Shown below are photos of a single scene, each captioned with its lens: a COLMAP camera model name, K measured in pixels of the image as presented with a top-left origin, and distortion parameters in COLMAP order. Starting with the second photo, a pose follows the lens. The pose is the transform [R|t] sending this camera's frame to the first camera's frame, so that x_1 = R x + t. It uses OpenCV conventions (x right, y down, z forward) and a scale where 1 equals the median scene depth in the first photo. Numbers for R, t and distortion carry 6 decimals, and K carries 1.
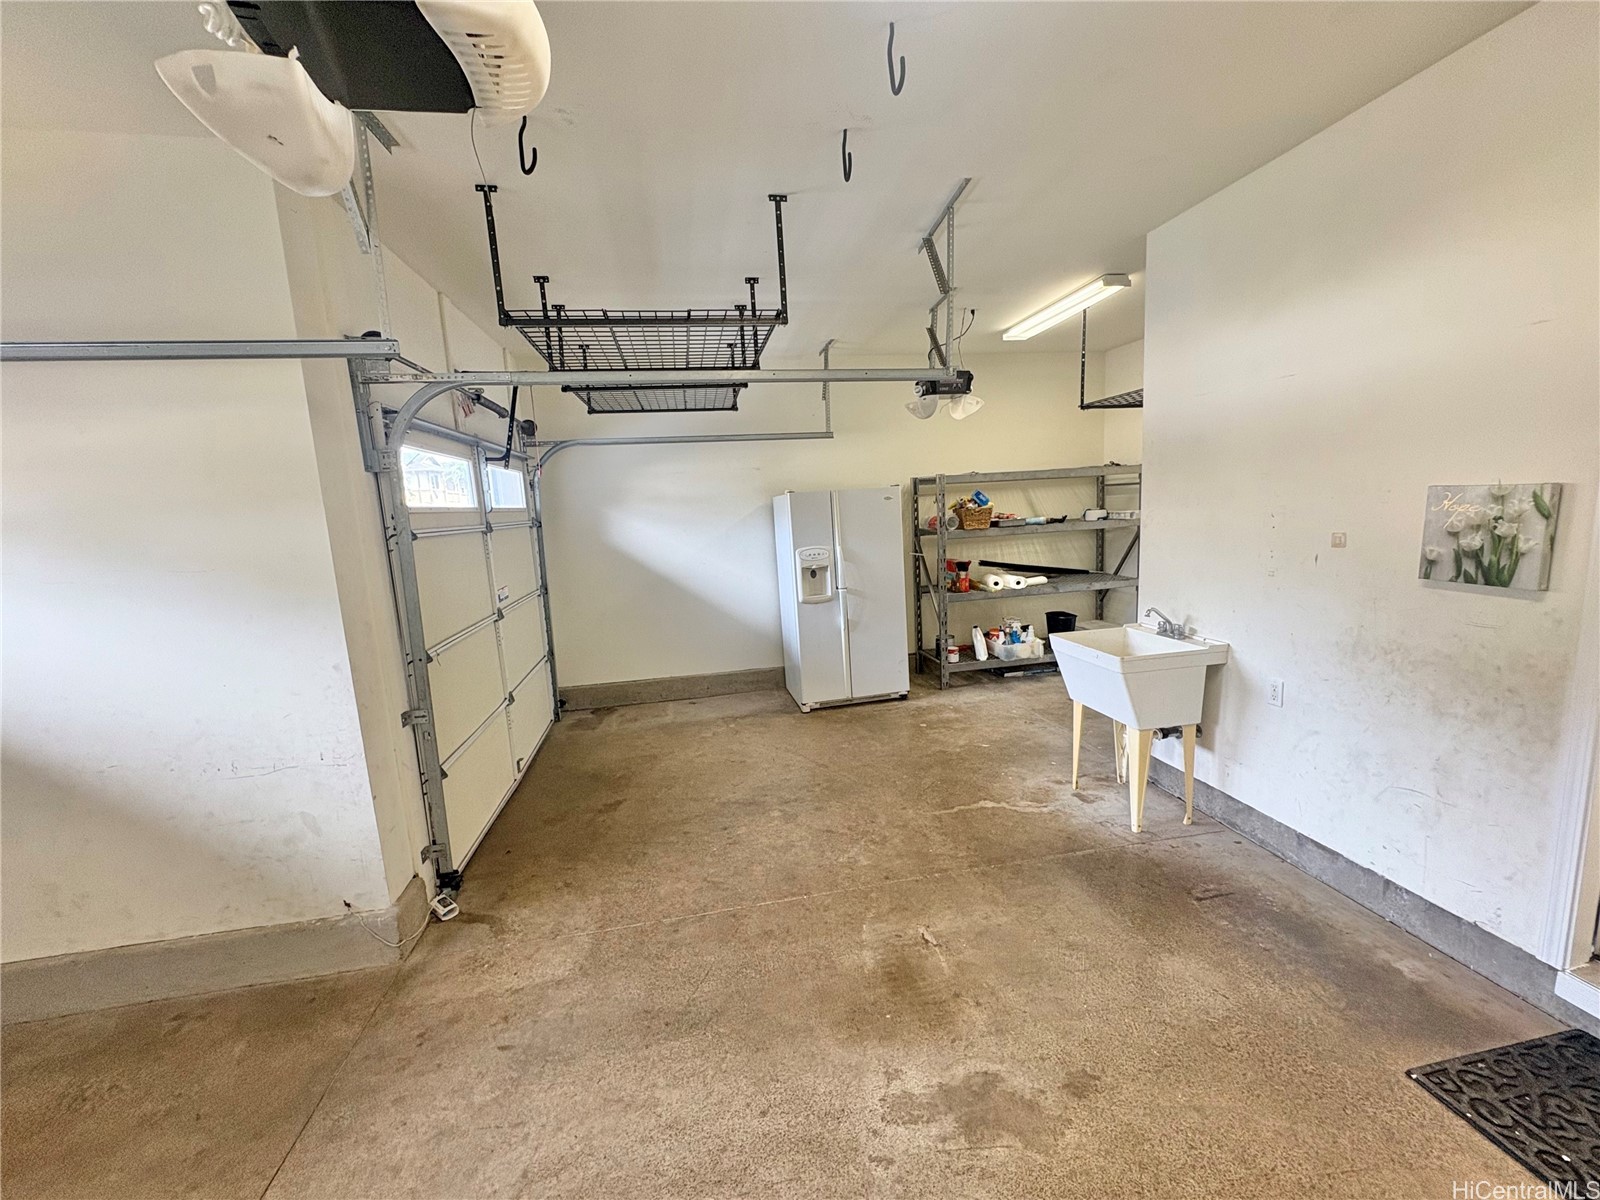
lens RADIAL K [[637.8, 0, 803.3], [0, 637.8, 597.6], [0, 0, 1]] dist [0.001862, 0.000489]
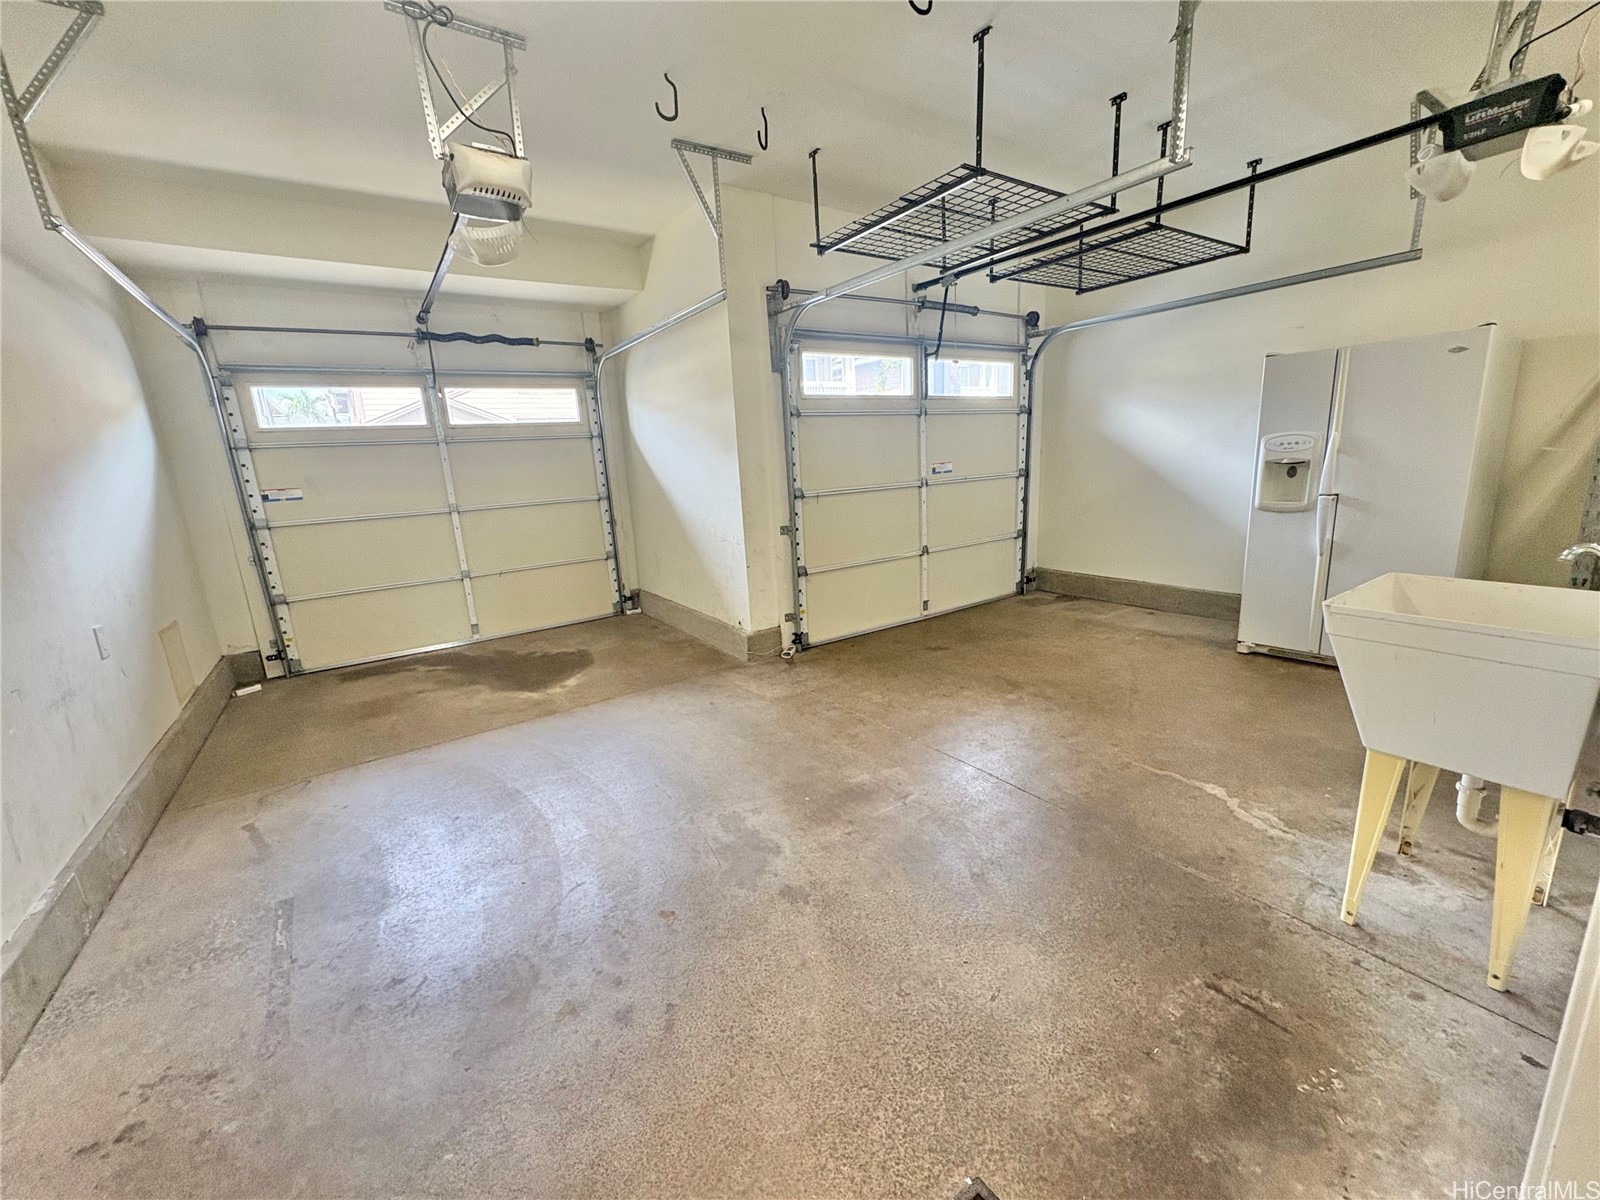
lens RADIAL K [[637.8, 0, 803.3], [0, 637.8, 597.6], [0, 0, 1]] dist [0.001862, 0.000489]
pose [[0.412565, 0.228141, -0.881897, 0.625873], [-0.102845, 0.973605, 0.203753, 0.015921], [0.905104, 0.006638, 0.425139, 0.259760]]
